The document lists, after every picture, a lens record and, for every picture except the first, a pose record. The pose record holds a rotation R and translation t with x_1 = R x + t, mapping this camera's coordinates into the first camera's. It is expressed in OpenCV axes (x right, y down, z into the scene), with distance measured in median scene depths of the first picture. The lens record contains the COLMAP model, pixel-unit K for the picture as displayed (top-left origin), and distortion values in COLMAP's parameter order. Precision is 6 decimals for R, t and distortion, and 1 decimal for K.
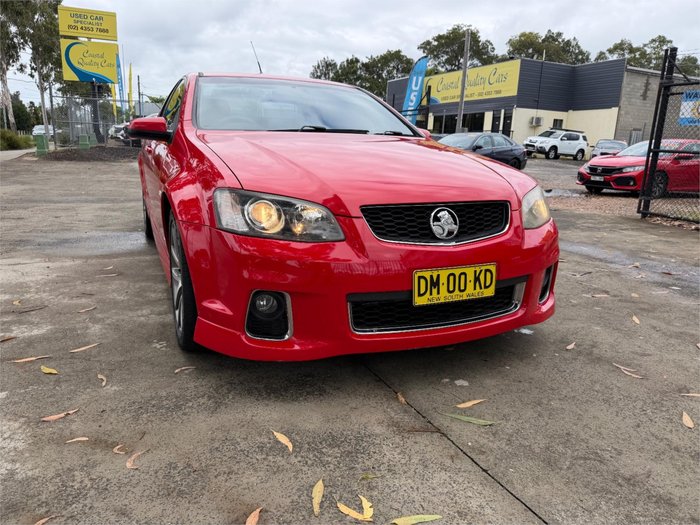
lens RADIAL K [[491.7, 0, 346.5], [0, 491.7, 261.1], [0, 0, 1]] dist [0.026037, -0.036351]
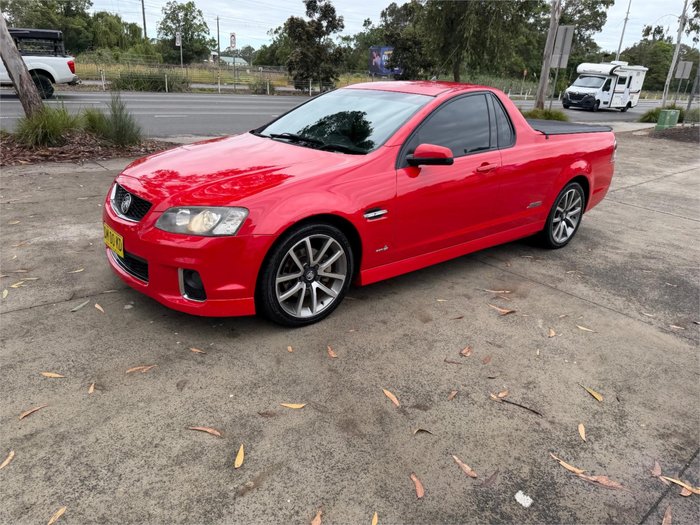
lens RADIAL K [[491.7, 0, 346.5], [0, 491.7, 261.1], [0, 0, 1]] dist [0.026037, -0.036351]
pose [[0.276801, 0.325451, -0.904136, 1.879450], [-0.267940, 0.929723, 0.252631, -0.492821], [0.922816, 0.172326, 0.344550, 1.118771]]
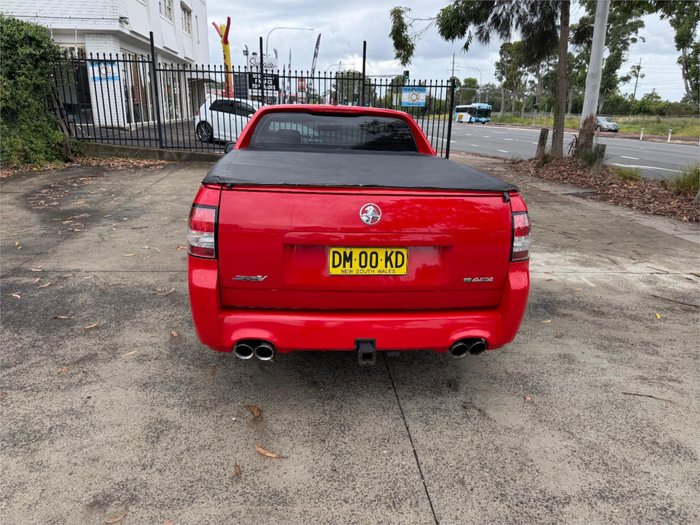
lens RADIAL K [[504.7, 0, 345.8], [0, 504.7, 254.7], [0, 0, 1]] dist [0.004180, -0.007589]
pose [[-0.949010, -0.142398, 0.281254, -1.140770], [0.013883, 0.872425, 0.488551, -1.321330], [-0.314942, 0.467544, -0.825963, 4.303410]]
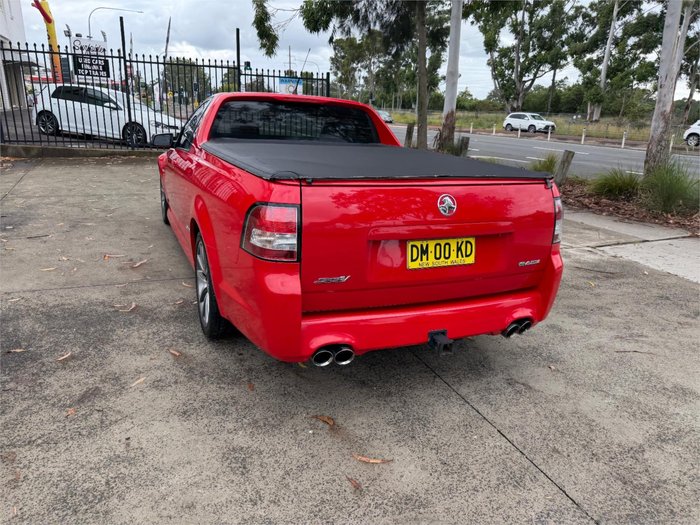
lens RADIAL K [[502.9, 0, 347.5], [0, 502.9, 262.5], [0, 0, 1]] dist [0.007019, -0.011275]
pose [[-0.997063, -0.073584, -0.021224, -0.594723], [-0.074244, 0.860770, 0.503550, -1.285564], [-0.018785, 0.503647, -0.863705, 4.352866]]
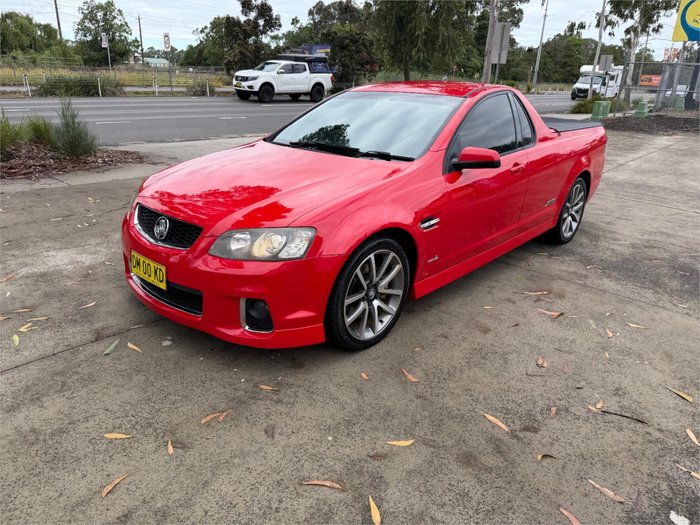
lens RADIAL K [[491.7, 0, 346.5], [0, 491.7, 261.1], [0, 0, 1]] dist [0.026037, -0.036351]
pose [[0.402740, 0.305630, -0.862781, 1.645063], [-0.235138, 0.945518, 0.225178, -0.426309], [0.884597, 0.112184, 0.452663, 0.823473]]
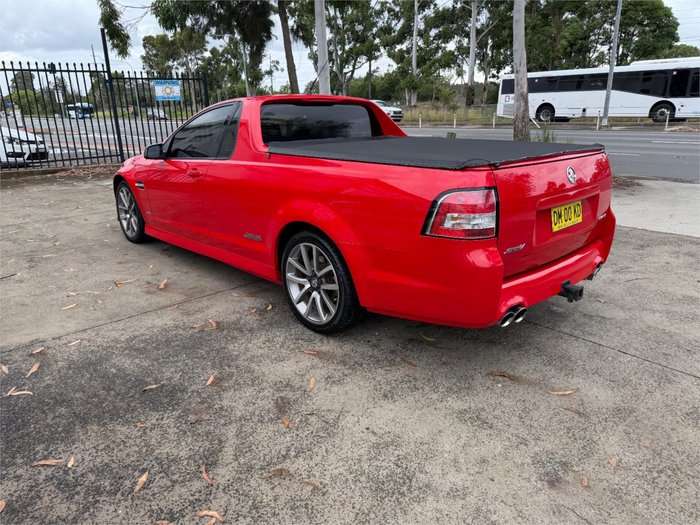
lens RADIAL K [[498.3, 0, 350.0], [0, 498.3, 262.5], [0, 0, 1]] dist [0.026276, -0.042208]
pose [[-0.941128, 0.085347, -0.327099, 0.245526], [-0.090495, 0.868685, 0.487028, -1.246266], [0.325712, 0.487957, -0.809821, 4.331163]]
